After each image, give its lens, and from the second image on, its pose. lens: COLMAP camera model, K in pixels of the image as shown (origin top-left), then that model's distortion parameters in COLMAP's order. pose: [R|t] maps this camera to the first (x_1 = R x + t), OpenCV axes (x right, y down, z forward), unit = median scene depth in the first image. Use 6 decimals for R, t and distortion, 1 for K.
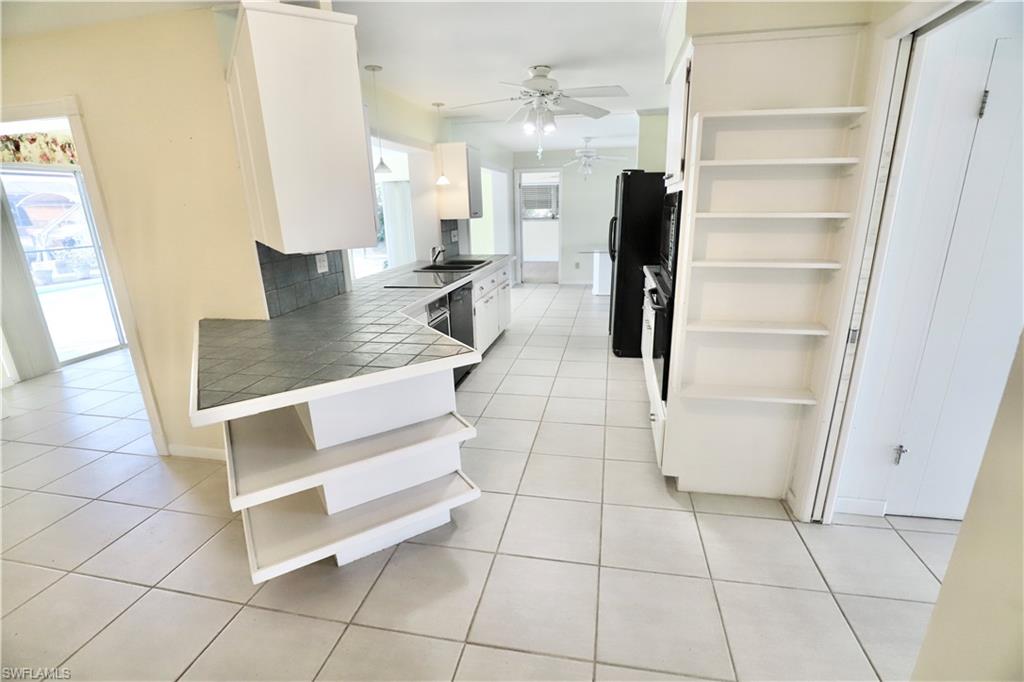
lens RADIAL K [[469.2, 0, 516.7], [0, 469.2, 347.9], [0, 0, 1]] dist [-0.037312, 0.007928]
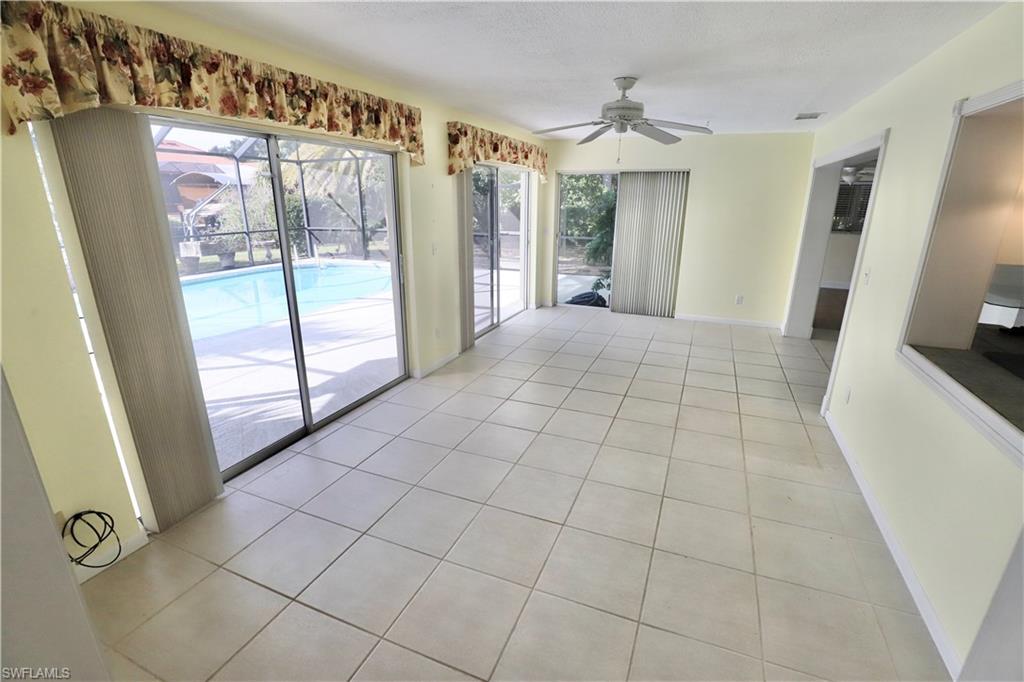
lens RADIAL K [[469.2, 0, 516.7], [0, 469.2, 347.9], [0, 0, 1]] dist [-0.037312, 0.007928]
pose [[0.980827, 0.092880, -0.171323, -0.610567], [-0.090629, 0.995665, 0.020929, -0.185189], [0.172524, -0.005001, 0.984993, 0.545064]]
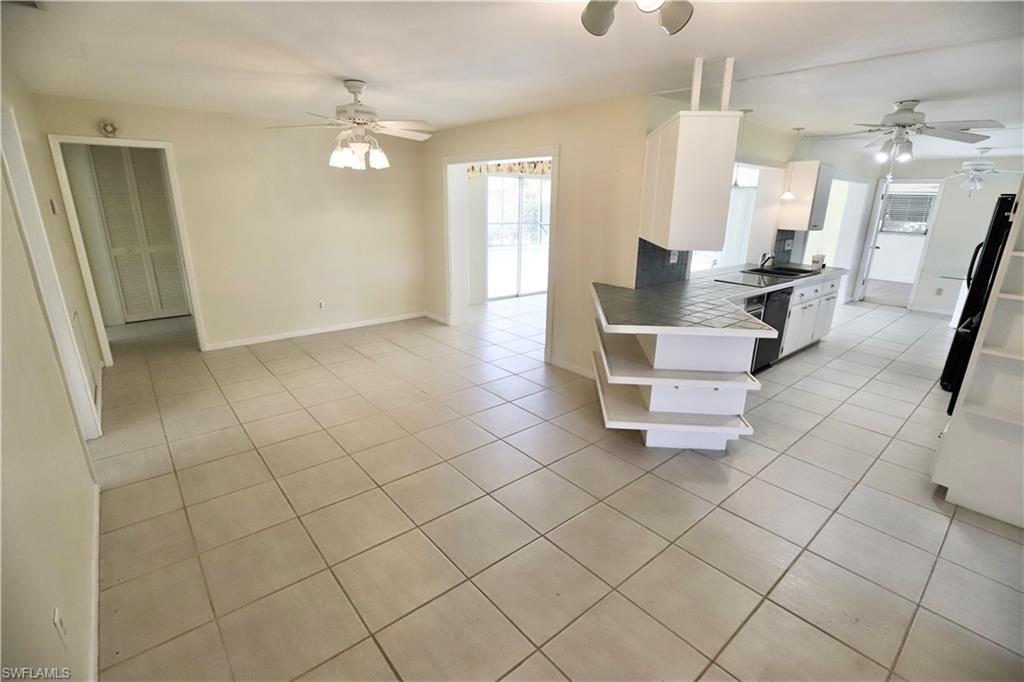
lens RADIAL K [[469.2, 0, 516.7], [0, 469.2, 347.9], [0, 0, 1]] dist [-0.037312, 0.007928]
pose [[0.785163, 0.220779, -0.578599, 0.056177], [-0.214516, 0.973412, 0.080329, 0.051067], [0.580949, 0.061048, 0.811647, -0.270078]]
